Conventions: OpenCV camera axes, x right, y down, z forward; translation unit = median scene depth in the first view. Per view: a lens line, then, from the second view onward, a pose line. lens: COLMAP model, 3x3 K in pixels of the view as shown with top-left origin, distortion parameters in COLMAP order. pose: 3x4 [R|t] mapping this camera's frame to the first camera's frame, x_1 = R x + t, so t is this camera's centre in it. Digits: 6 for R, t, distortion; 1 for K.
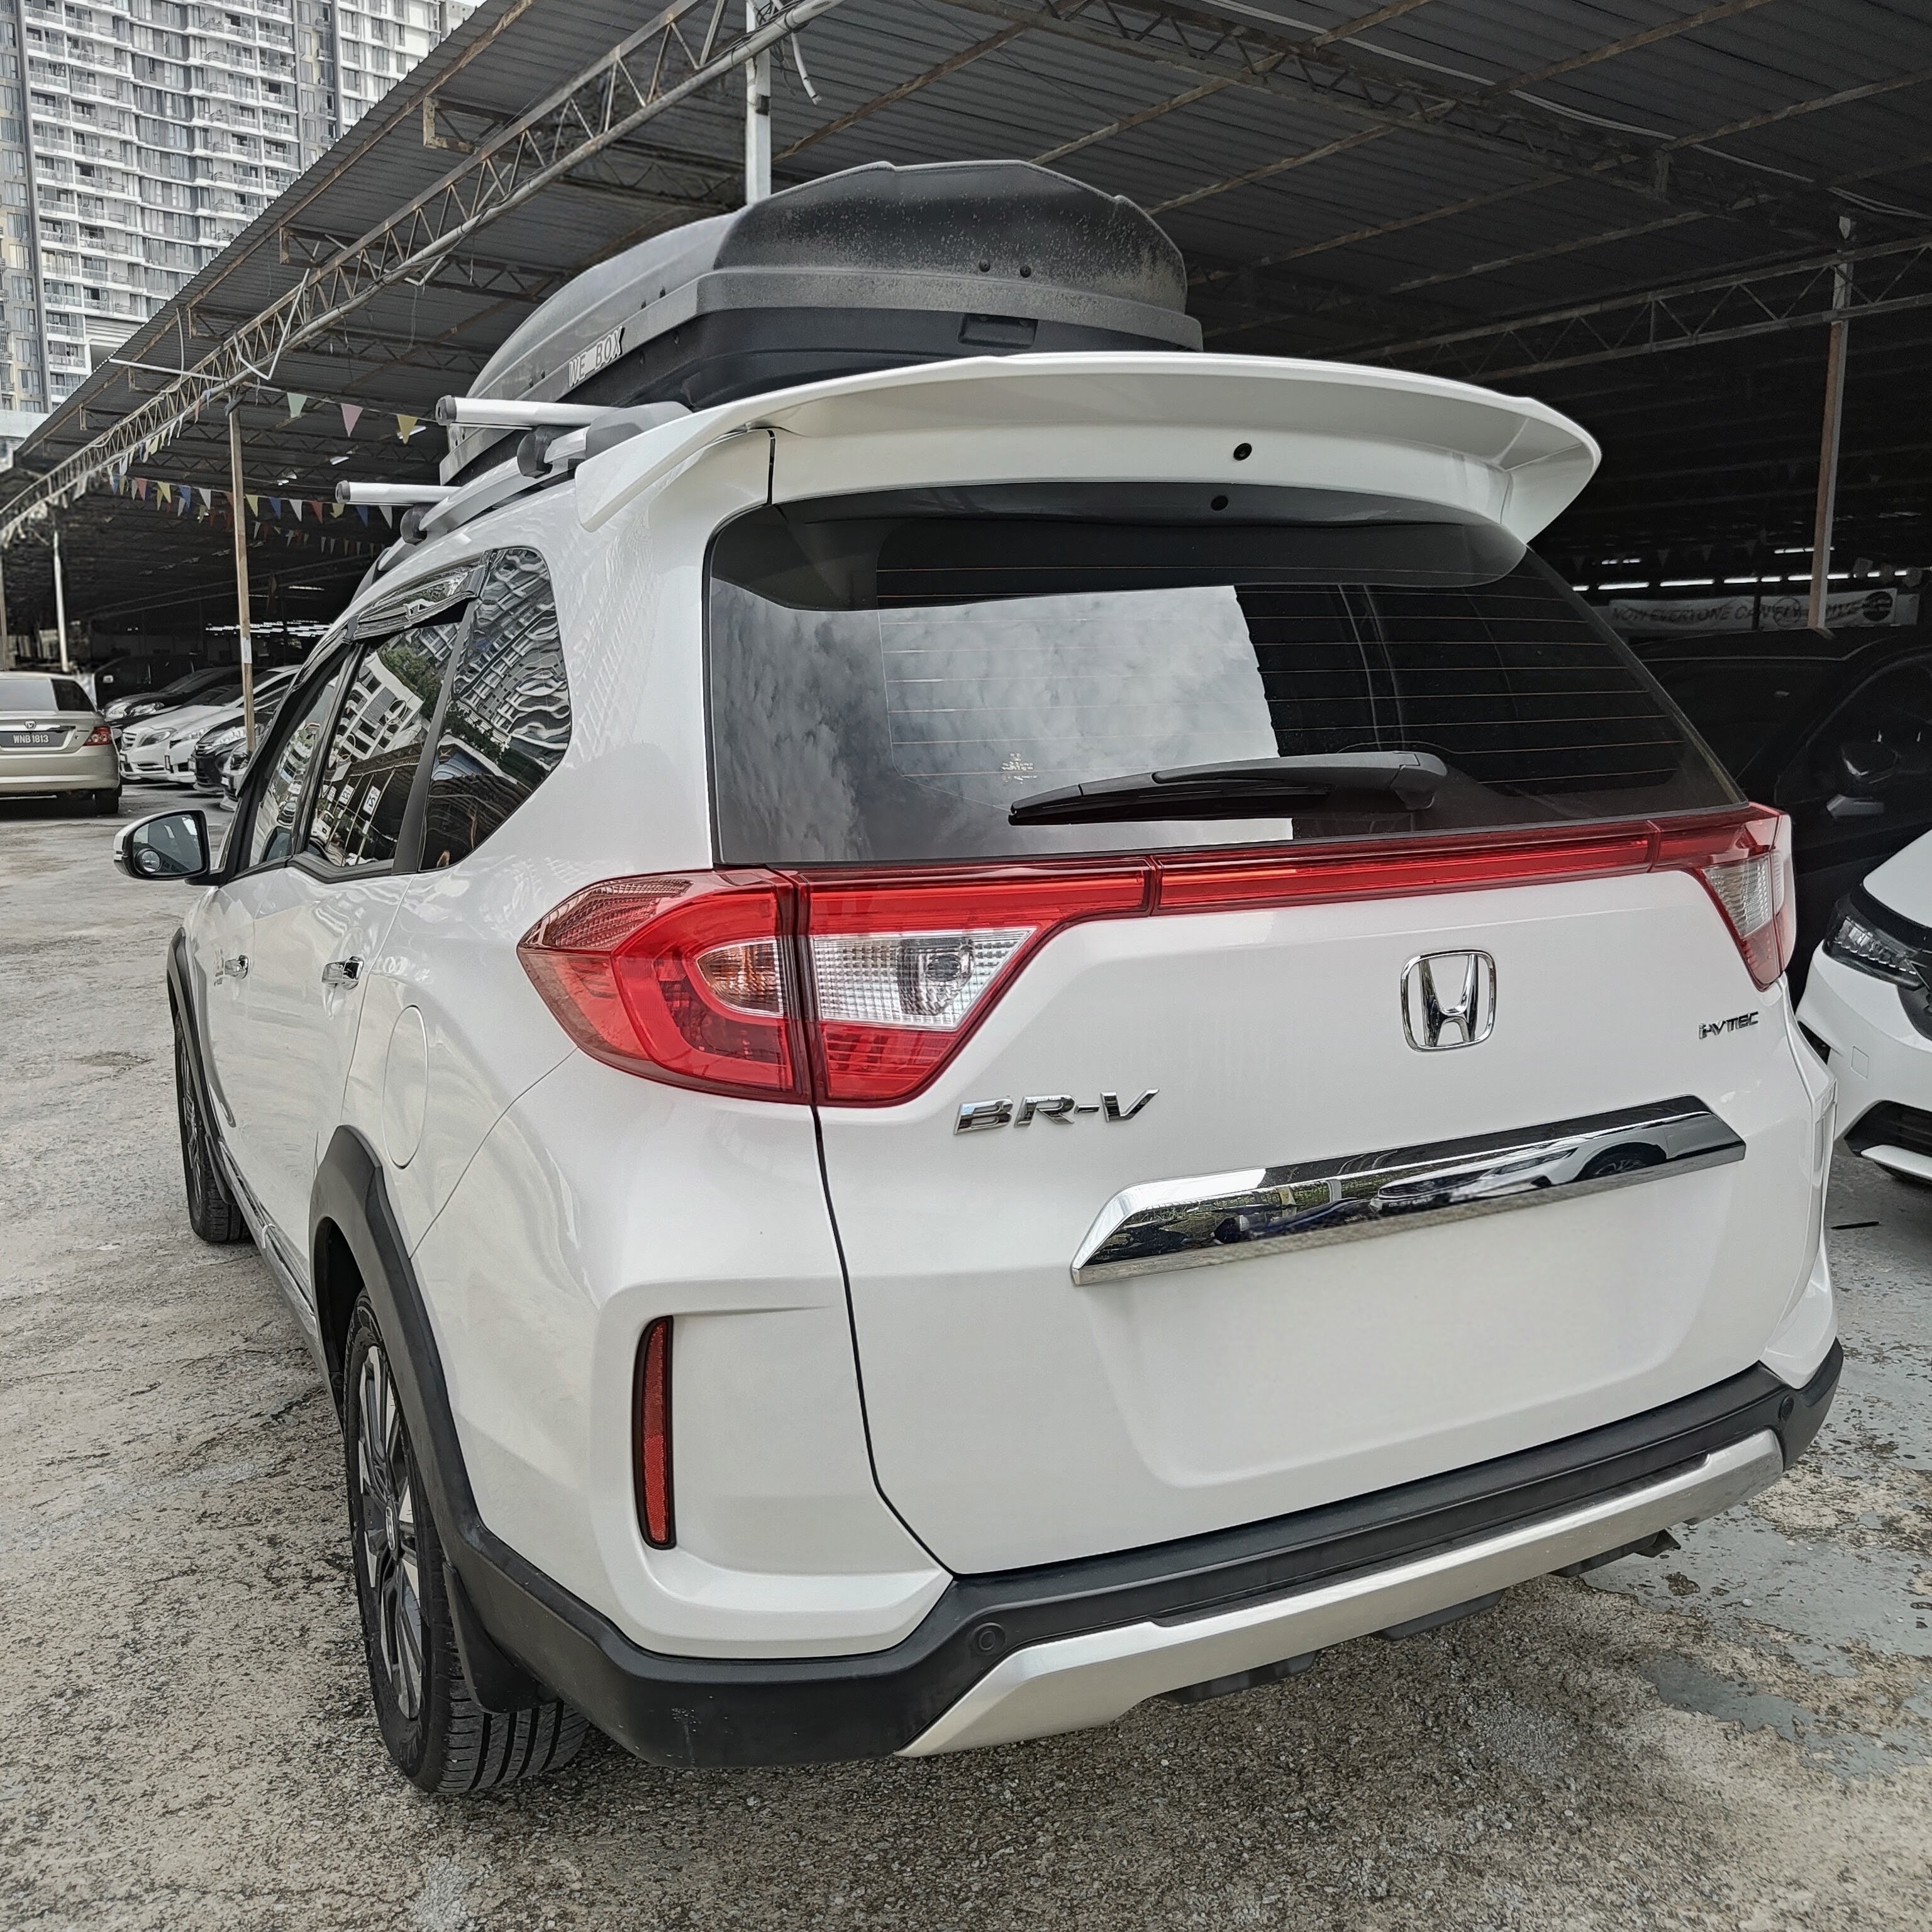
lens RADIAL K [[1816.2, 0, 978.3], [0, 1816.2, 981.8], [0, 0, 1]] dist [0.006887, 0.000000]
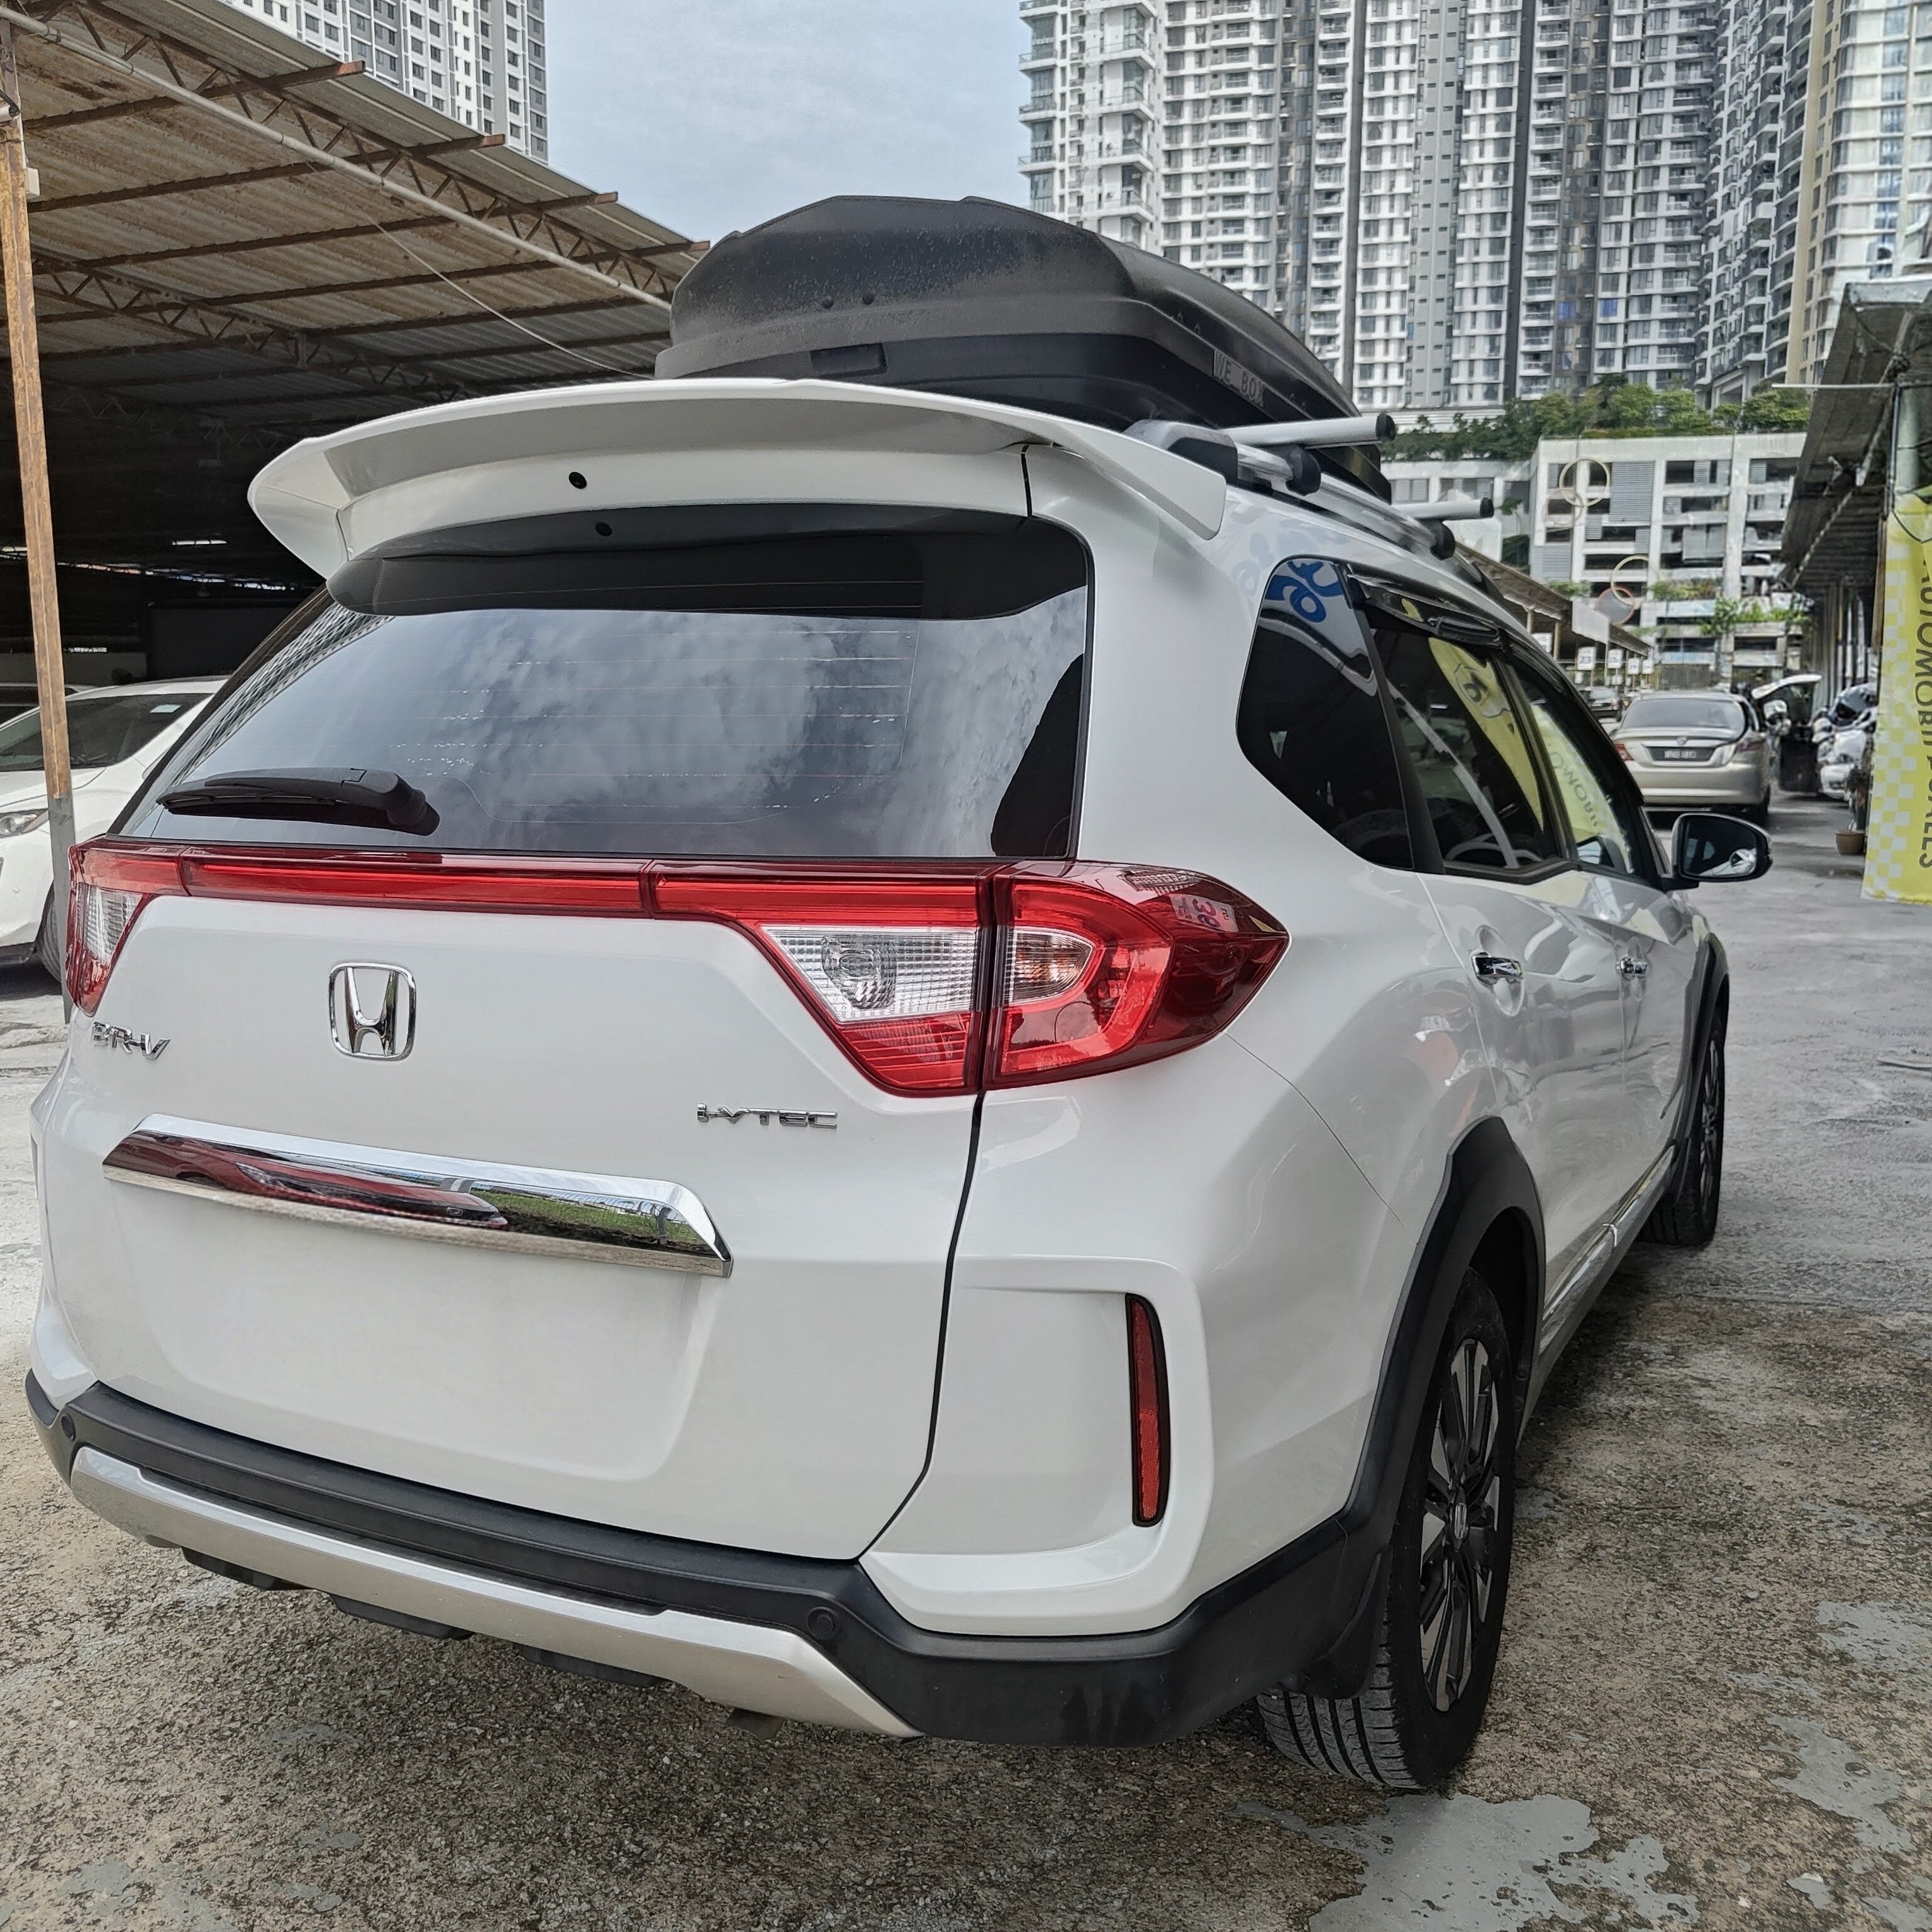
lens RADIAL K [[1816.2, 0, 953.8], [0, 1816.2, 962.1], [0, 0, 1]] dist [0.006887, 0.000000]
pose [[0.565302, 0.117670, -0.816448, 1.135821], [-0.134135, 0.989713, 0.049768, -0.099324], [0.813905, 0.081381, 0.575270, 0.596616]]
